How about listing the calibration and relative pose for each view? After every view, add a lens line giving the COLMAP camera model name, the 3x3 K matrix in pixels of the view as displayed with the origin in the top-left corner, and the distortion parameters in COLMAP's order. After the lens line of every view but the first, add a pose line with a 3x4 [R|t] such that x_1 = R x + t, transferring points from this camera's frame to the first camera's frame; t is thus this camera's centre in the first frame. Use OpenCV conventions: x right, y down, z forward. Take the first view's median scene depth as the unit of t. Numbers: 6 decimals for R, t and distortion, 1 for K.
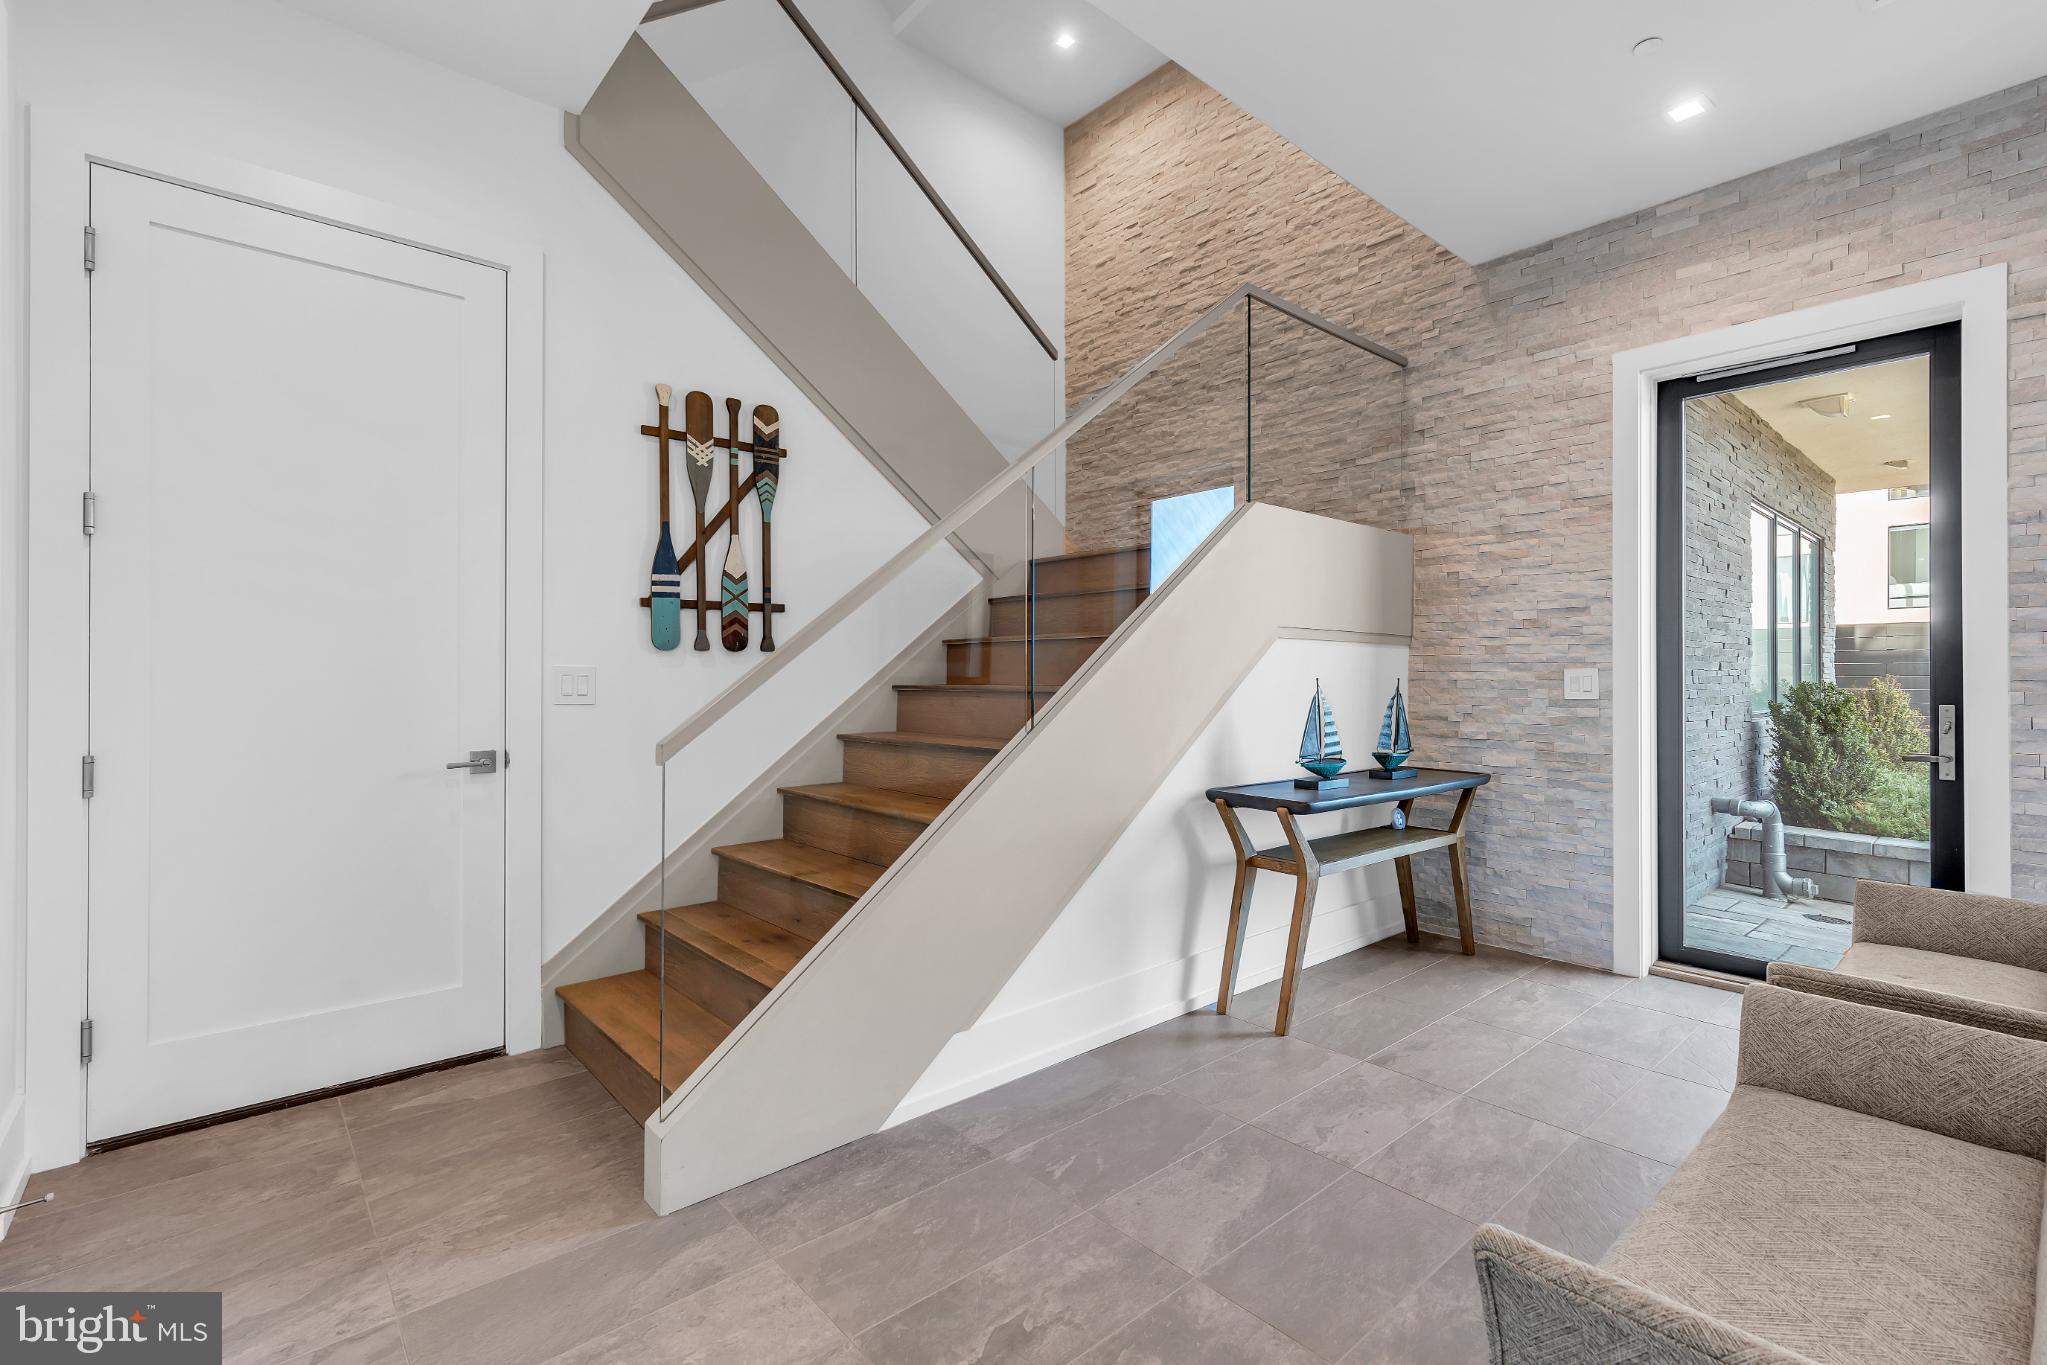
lens RADIAL K [[923.6, 0, 1022.6], [0, 923.6, 677.7], [0, 0, 1]] dist [-0.001372, 0.002828]
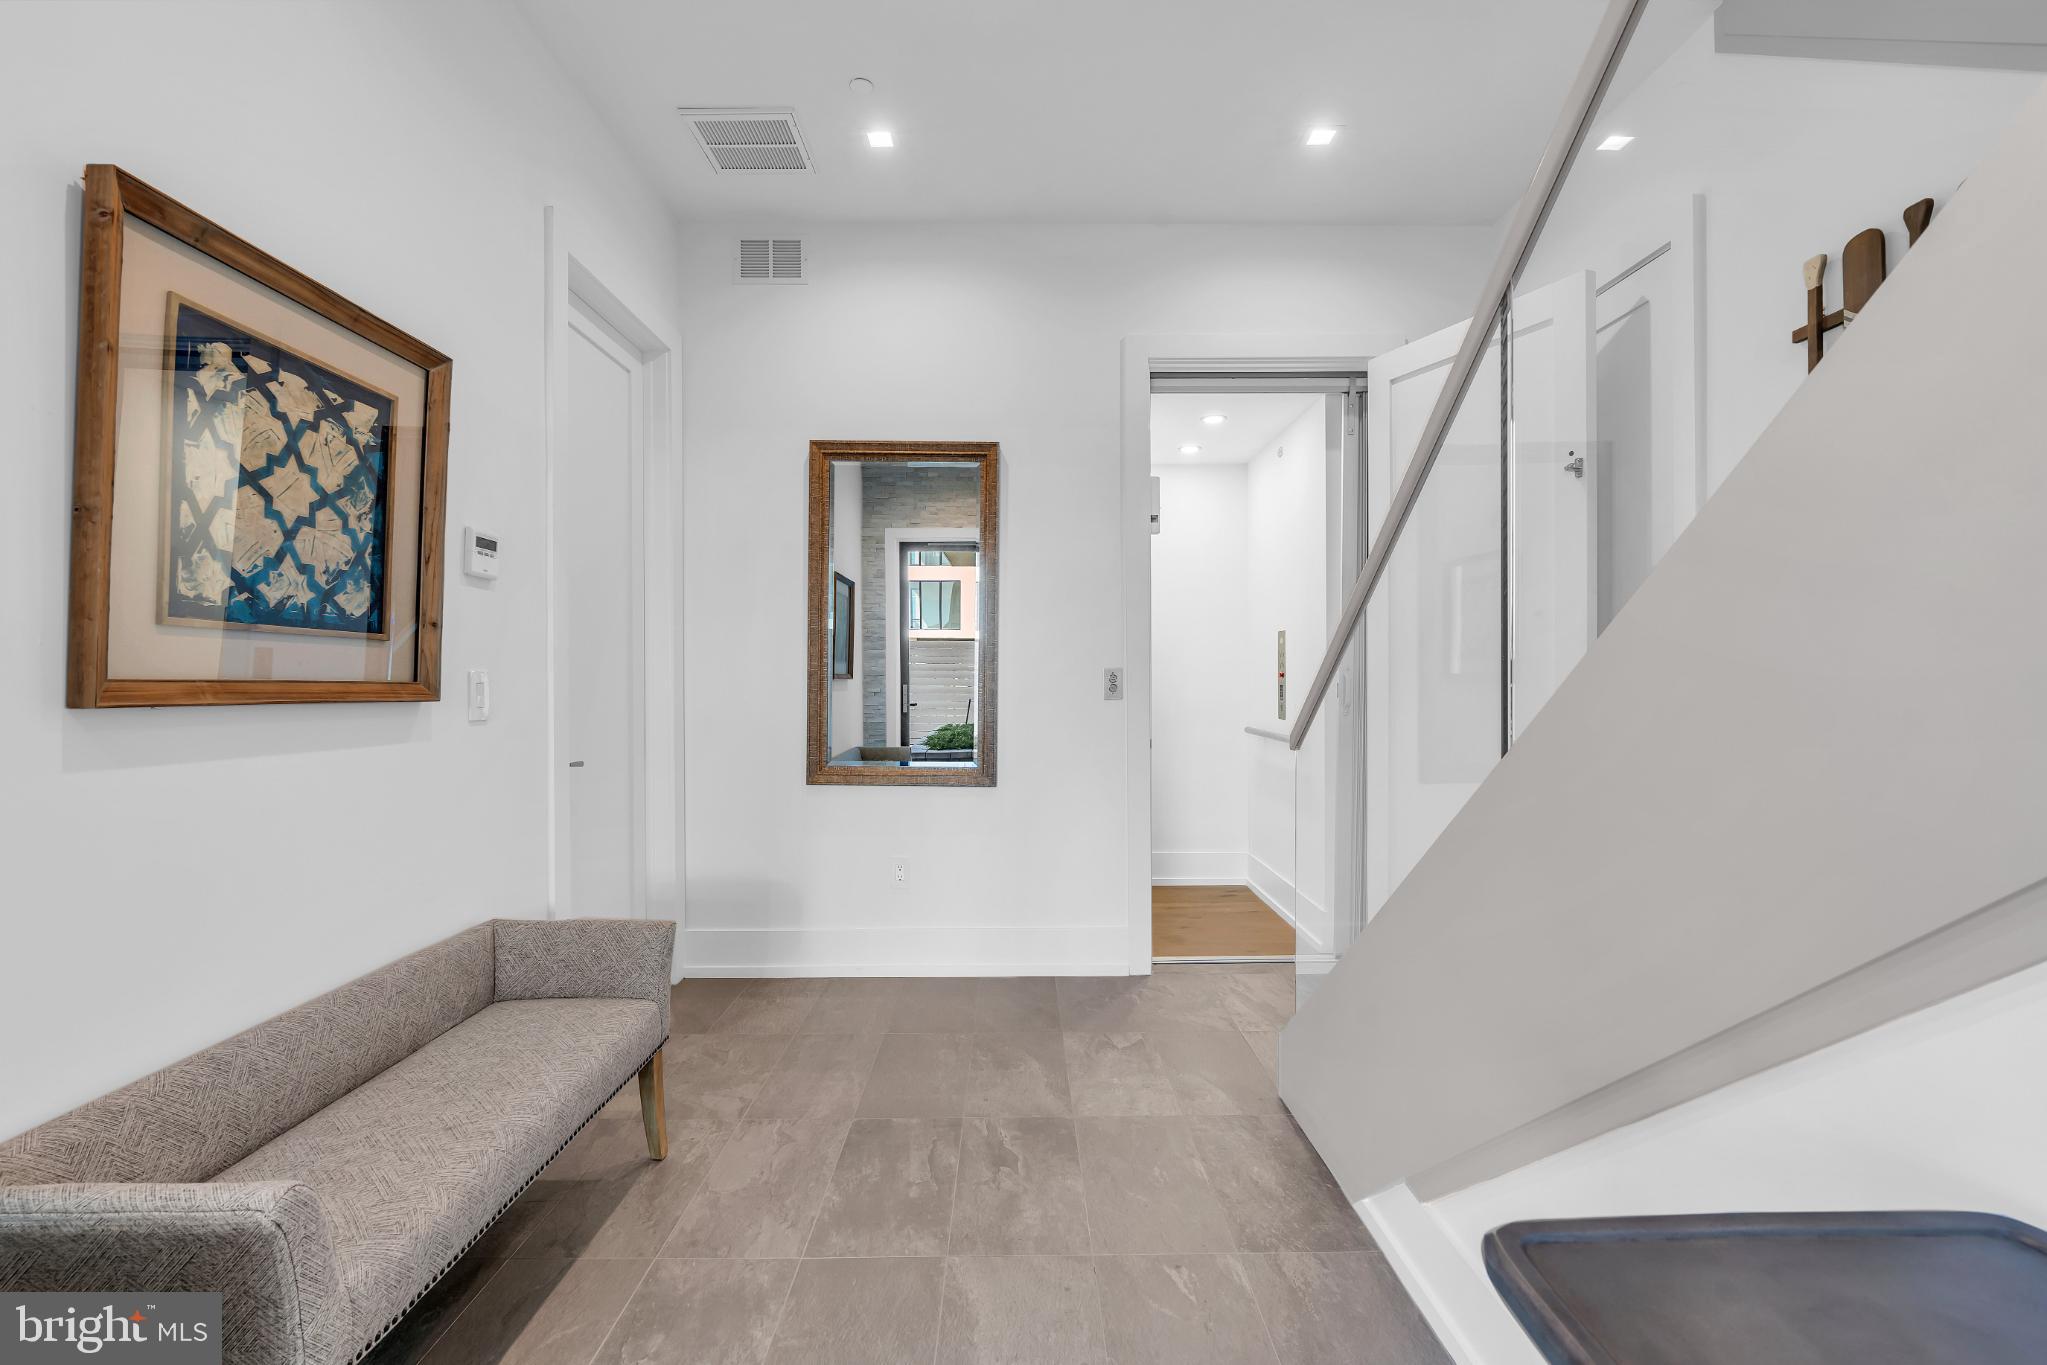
lens RADIAL K [[923.6, 0, 1025.5], [0, 923.6, 675.1], [0, 0, 1]] dist [-0.001372, 0.002828]
pose [[-0.655414, 0.000939, -0.755269, 0.928984], [0.005938, 0.999975, -0.003909, -0.008903], [0.755247, -0.007047, -0.655403, 1.773992]]
